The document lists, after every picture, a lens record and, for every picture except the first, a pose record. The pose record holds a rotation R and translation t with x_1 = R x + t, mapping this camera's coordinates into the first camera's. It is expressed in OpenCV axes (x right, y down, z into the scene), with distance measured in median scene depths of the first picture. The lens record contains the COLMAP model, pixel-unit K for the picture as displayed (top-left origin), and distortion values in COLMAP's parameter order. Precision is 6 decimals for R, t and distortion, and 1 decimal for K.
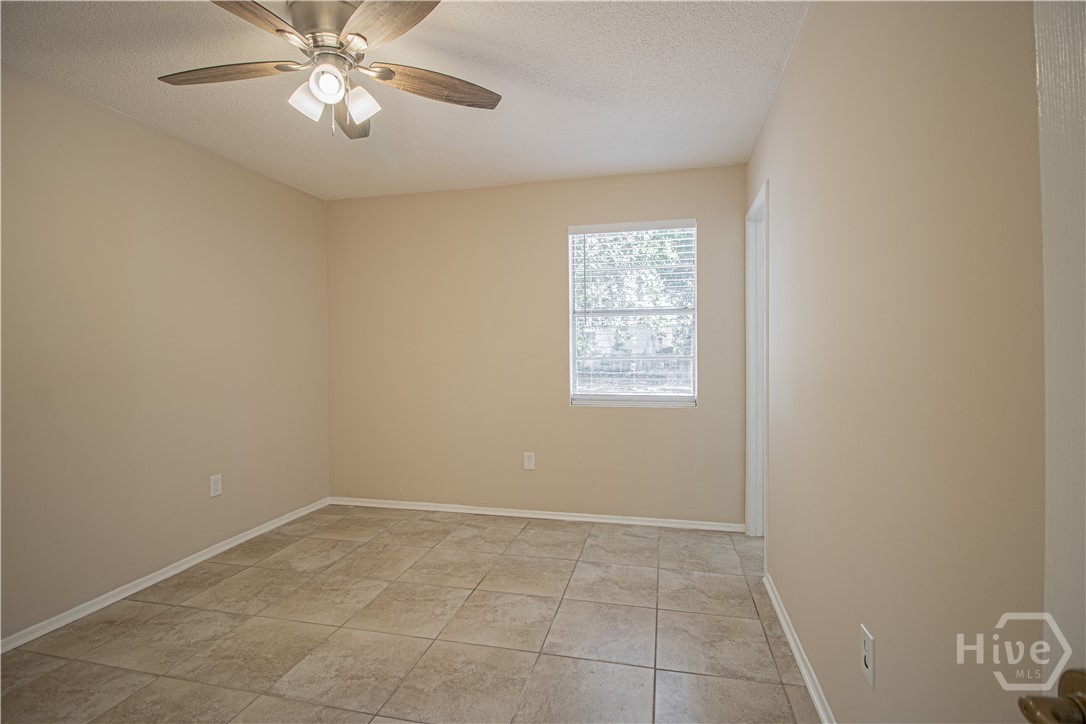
lens RADIAL K [[507.8, 0, 541.8], [0, 507.8, 354.2], [0, 0, 1]] dist [-0.009235, -0.007391]
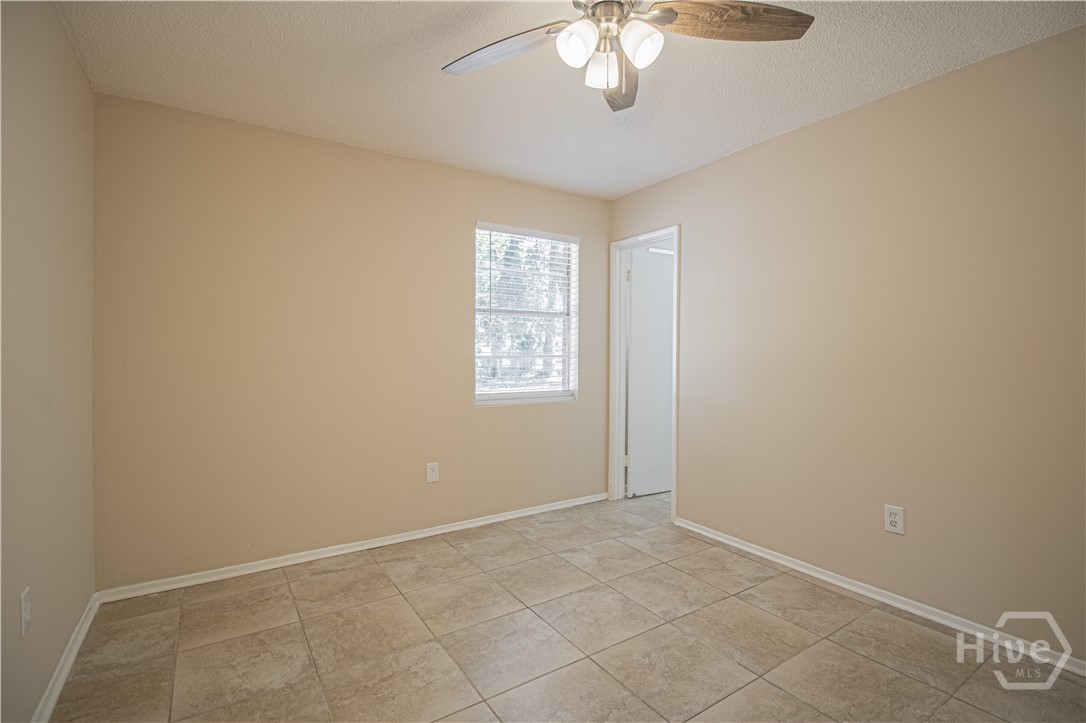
lens RADIAL K [[507.8, 0, 549.5], [0, 507.8, 358.6], [0, 0, 1]] dist [-0.009235, -0.007391]
pose [[0.682958, -0.003617, 0.730448, -0.605354], [-0.000893, 0.999983, 0.005787, 0.003417], [-0.730457, -0.004605, 0.682944, 0.265021]]
